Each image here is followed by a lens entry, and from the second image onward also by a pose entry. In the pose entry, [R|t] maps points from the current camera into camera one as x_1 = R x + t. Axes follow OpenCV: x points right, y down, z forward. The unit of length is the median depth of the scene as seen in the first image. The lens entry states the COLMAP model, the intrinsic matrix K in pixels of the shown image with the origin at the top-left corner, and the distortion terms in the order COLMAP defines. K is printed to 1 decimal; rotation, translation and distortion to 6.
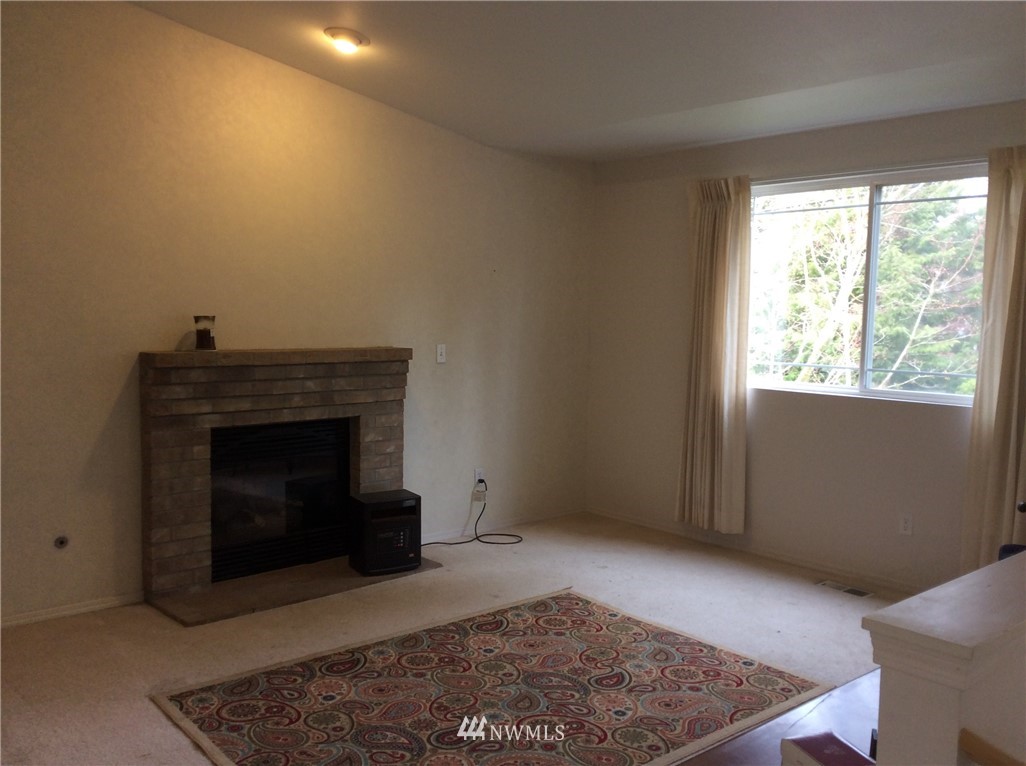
lens RADIAL K [[926.9, 0, 509.7], [0, 926.9, 385.9], [0, 0, 1]] dist [0.131056, -0.225961]
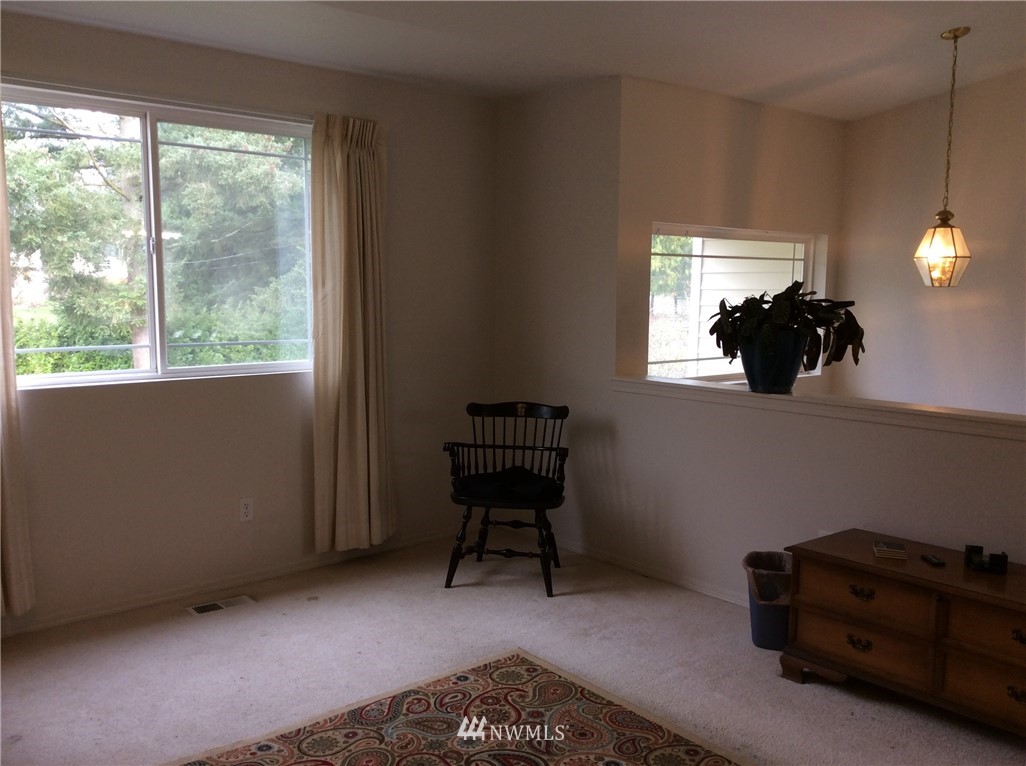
lens RADIAL K [[926.9, 0, 509.7], [0, 926.9, 385.9], [0, 0, 1]] dist [0.131056, -0.225961]
pose [[-0.011226, -0.130483, 0.991387, -0.544896], [0.068387, 0.989028, 0.130947, -0.085341], [-0.997596, 0.069268, -0.002180, 0.862086]]
